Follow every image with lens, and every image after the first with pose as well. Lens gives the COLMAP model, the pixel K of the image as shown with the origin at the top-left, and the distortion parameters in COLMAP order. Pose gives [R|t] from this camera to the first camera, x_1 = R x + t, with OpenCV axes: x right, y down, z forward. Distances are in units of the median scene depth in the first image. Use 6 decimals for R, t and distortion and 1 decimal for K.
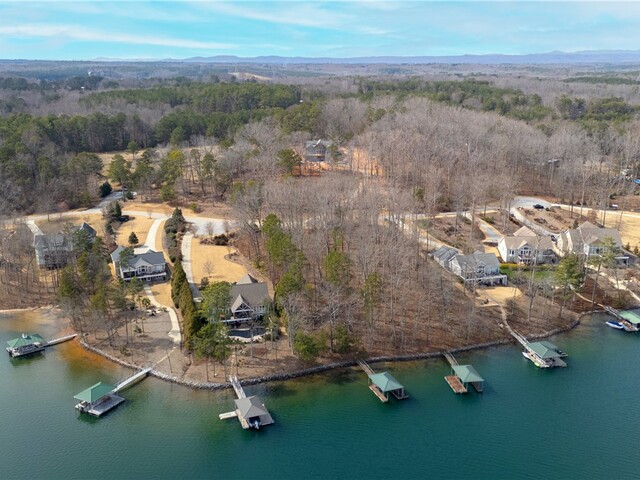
lens RADIAL K [[449.6, 0, 336.2], [0, 449.6, 240.0], [0, 0, 1]] dist [0.037482, -0.000098]
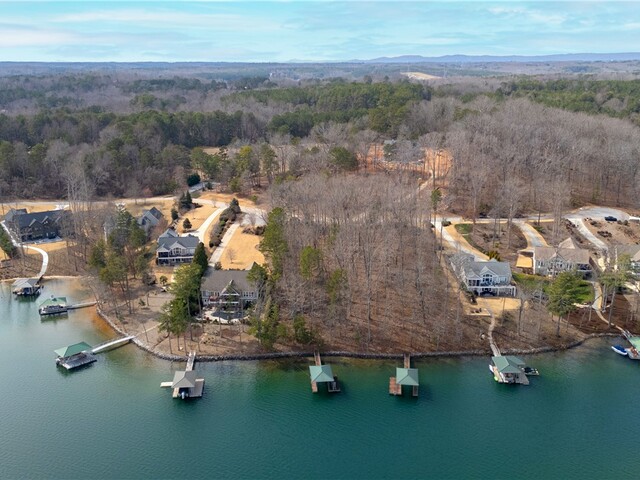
lens RADIAL K [[449.6, 0, 336.2], [0, 449.6, 240.0], [0, 0, 1]] dist [0.037482, -0.000098]
pose [[0.977742, 0.072258, -0.196977, 0.218141], [-0.071986, 0.997369, 0.008549, 0.001119], [0.197076, 0.005821, 0.980371, 0.002994]]
